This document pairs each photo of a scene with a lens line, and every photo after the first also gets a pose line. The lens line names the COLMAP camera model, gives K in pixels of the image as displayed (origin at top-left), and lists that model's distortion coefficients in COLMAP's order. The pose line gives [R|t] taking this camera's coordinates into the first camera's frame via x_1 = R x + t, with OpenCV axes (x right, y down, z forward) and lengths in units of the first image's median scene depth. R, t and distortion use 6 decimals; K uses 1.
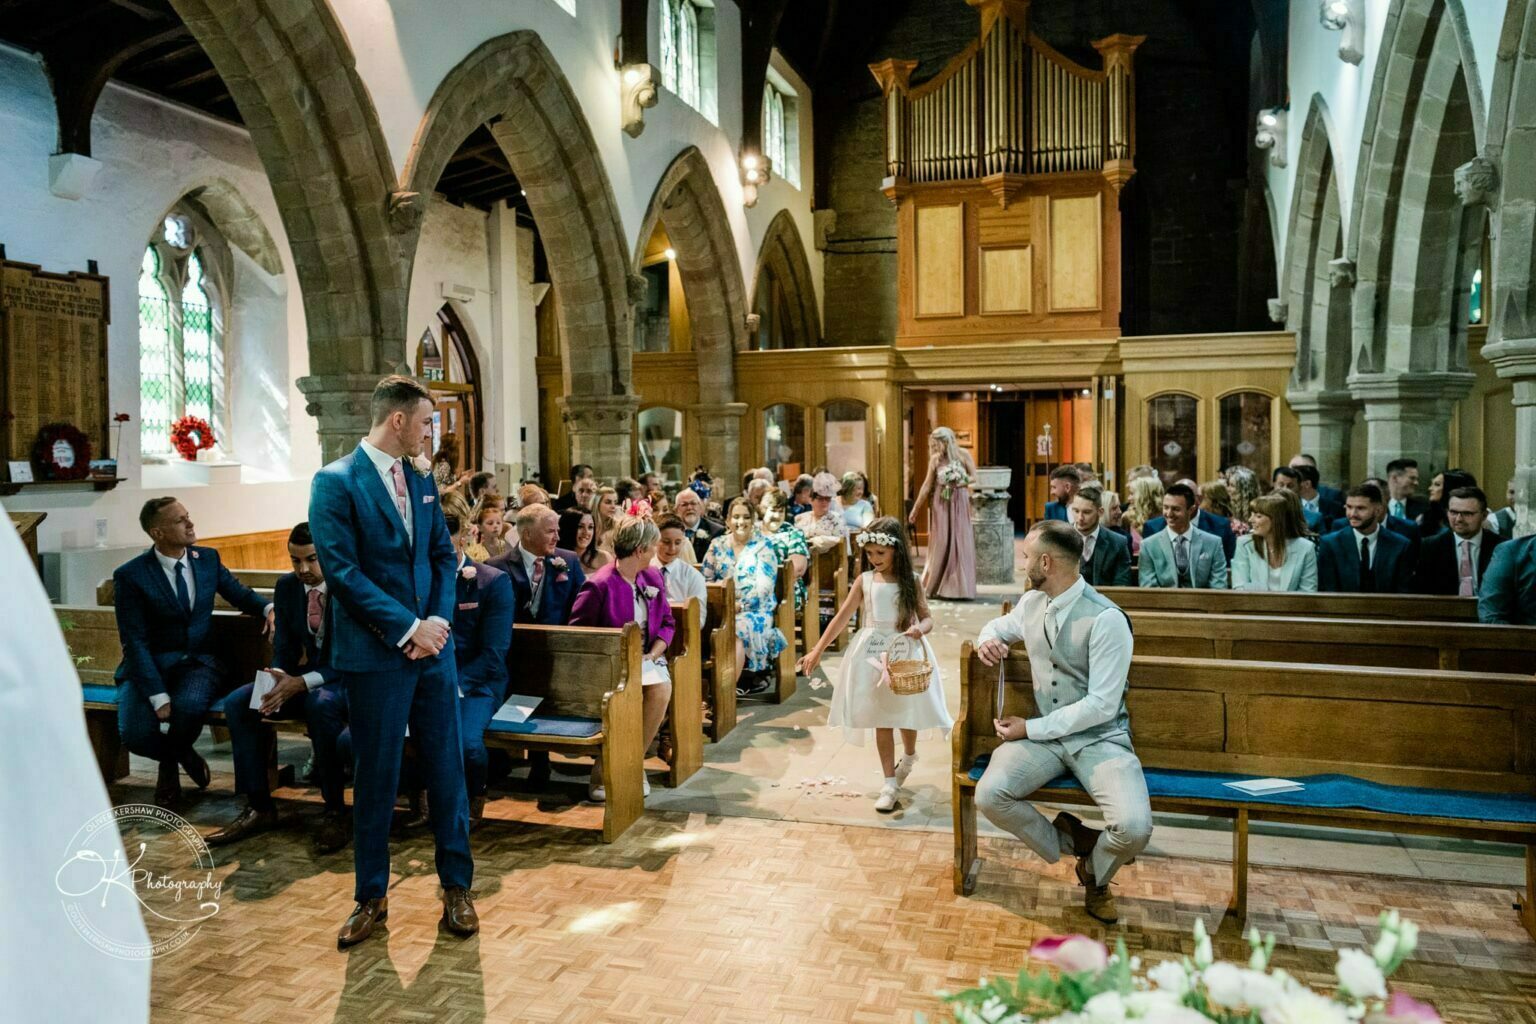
lens RADIAL K [[1143.0, 0, 743.8], [0, 1143.0, 480.0], [0, 0, 1]] dist [-0.004488, 0.000148]
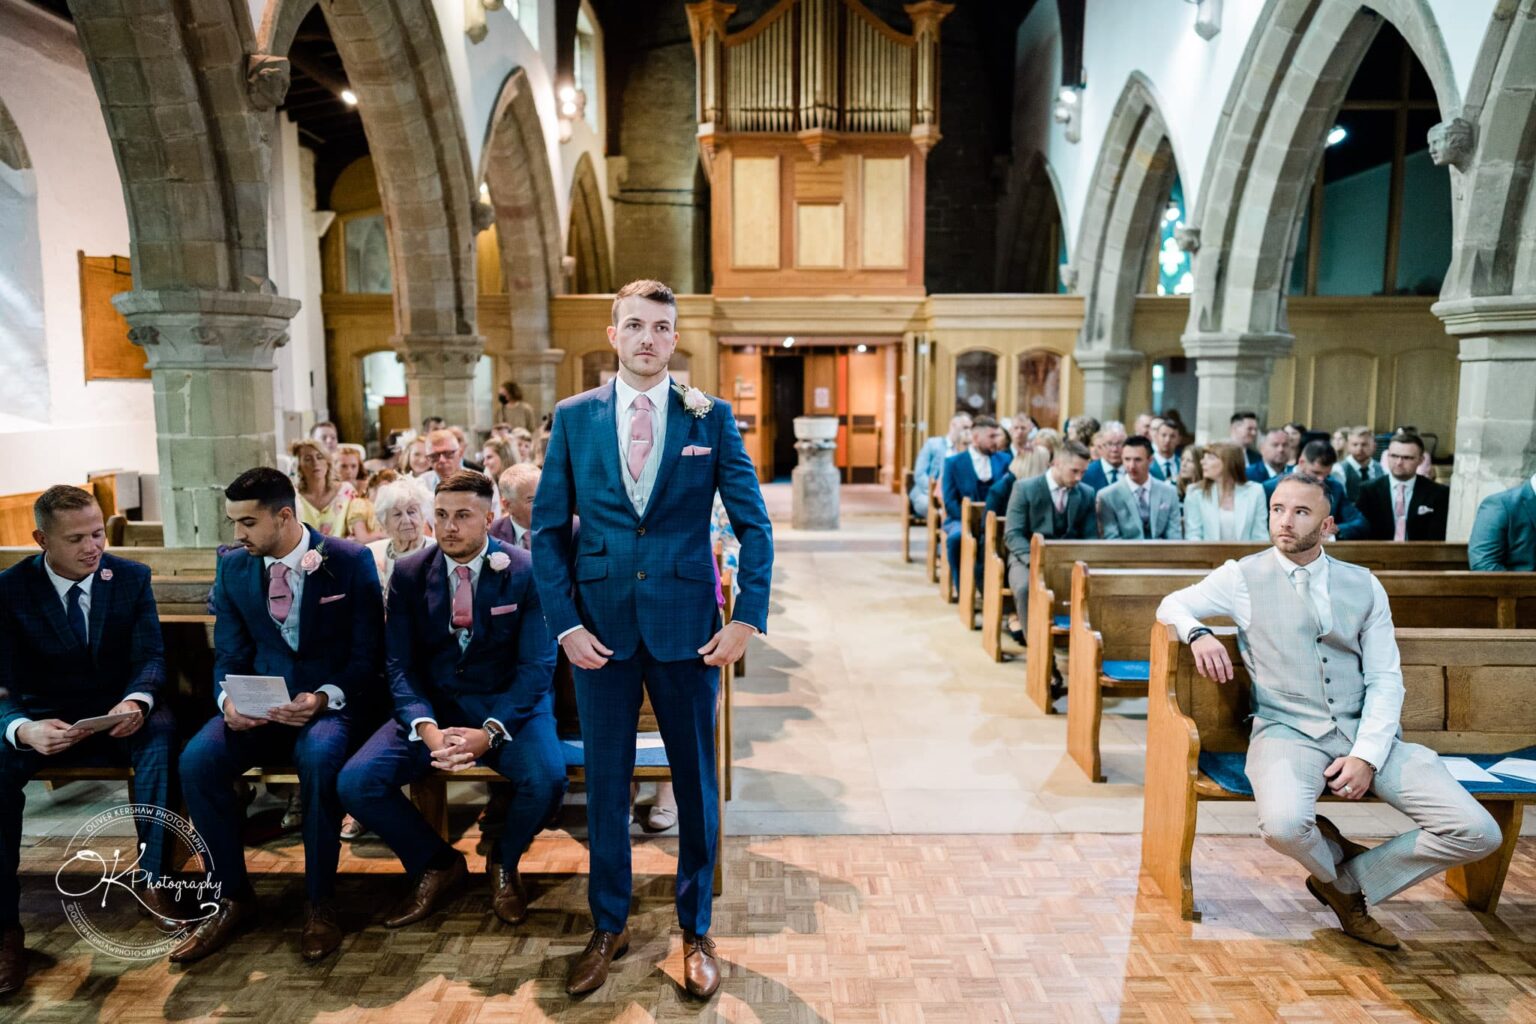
lens RADIAL K [[1032.0, 0, 768.0], [0, 1032.0, 512.0], [0, 0, 1]] dist [-0.004105, 0.002230]
pose [[0.956597, -0.020919, 0.290663, -0.103123], [-0.002193, 0.996875, 0.078963, 0.000220], [-0.291407, -0.076173, 0.953562, 0.120203]]
